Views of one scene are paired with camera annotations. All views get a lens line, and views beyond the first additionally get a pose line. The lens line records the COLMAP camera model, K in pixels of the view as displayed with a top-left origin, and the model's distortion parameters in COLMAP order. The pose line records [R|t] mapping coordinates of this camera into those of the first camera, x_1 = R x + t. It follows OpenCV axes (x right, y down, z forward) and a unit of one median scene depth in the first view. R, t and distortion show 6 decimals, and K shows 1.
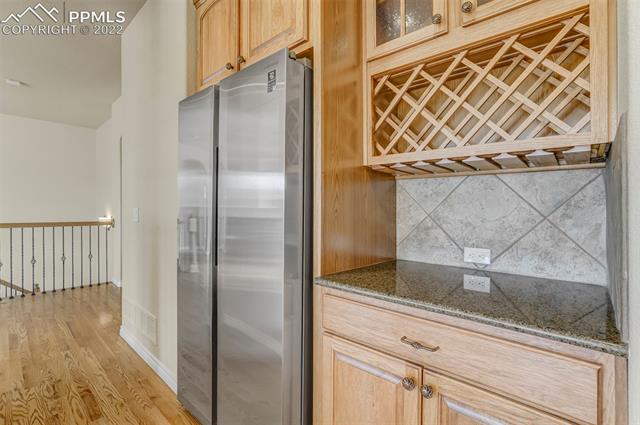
lens RADIAL K [[301.5, 0, 319.8], [0, 301.5, 207.7], [0, 0, 1]] dist [-0.075479, 0.033677]
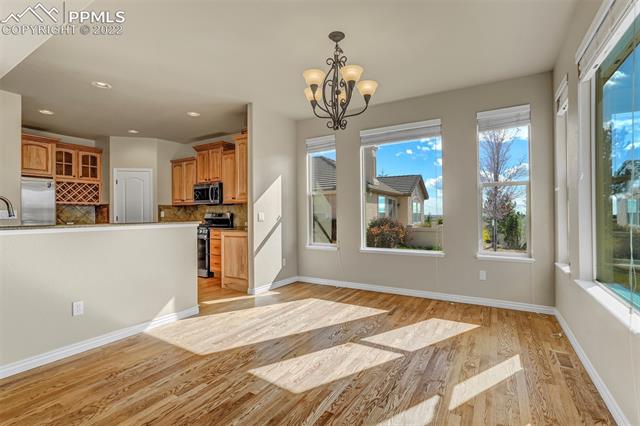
lens RADIAL K [[296.2, 0, 320.1], [0, 296.2, 210.0], [0, 0, 1]] dist [-0.083293, 0.048622]
pose [[-0.201147, -0.002576, 0.979558, -4.820771], [-0.003403, 0.999992, 0.001931, -0.074163], [-0.979555, -0.002945, -0.201154, -1.977243]]
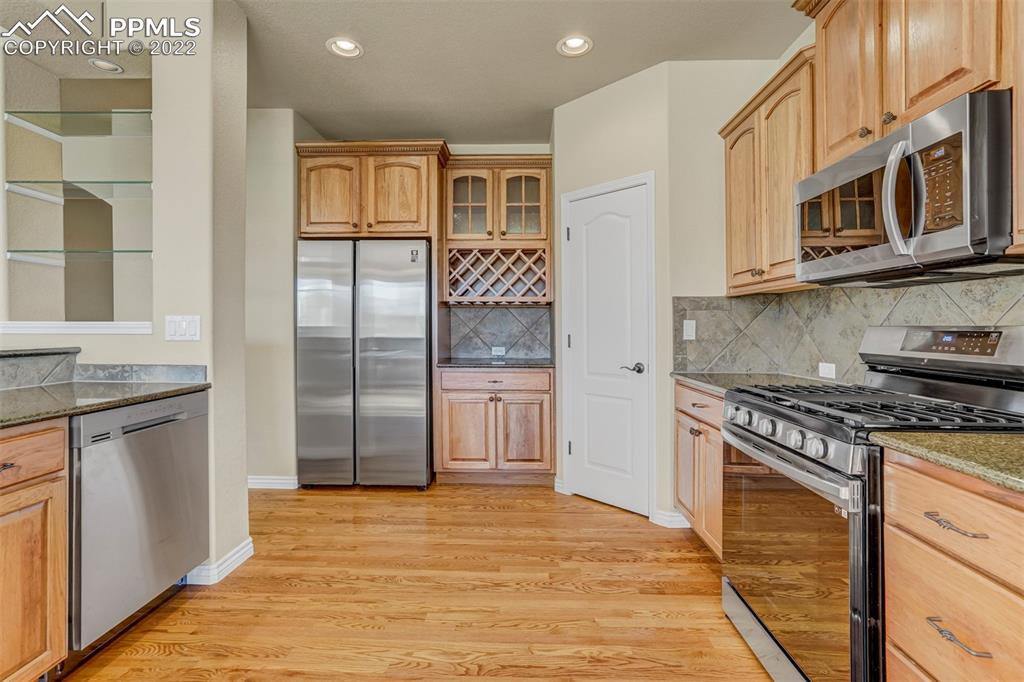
lens RADIAL K [[482.4, 0, 511.7], [0, 482.4, 333.3], [0, 0, 1]] dist [-0.075479, 0.033677]
pose [[0.757555, -0.021746, 0.652409, -1.510241], [0.005769, 0.999629, 0.026620, -0.033466], [-0.652745, -0.016402, 0.757400, -1.480706]]
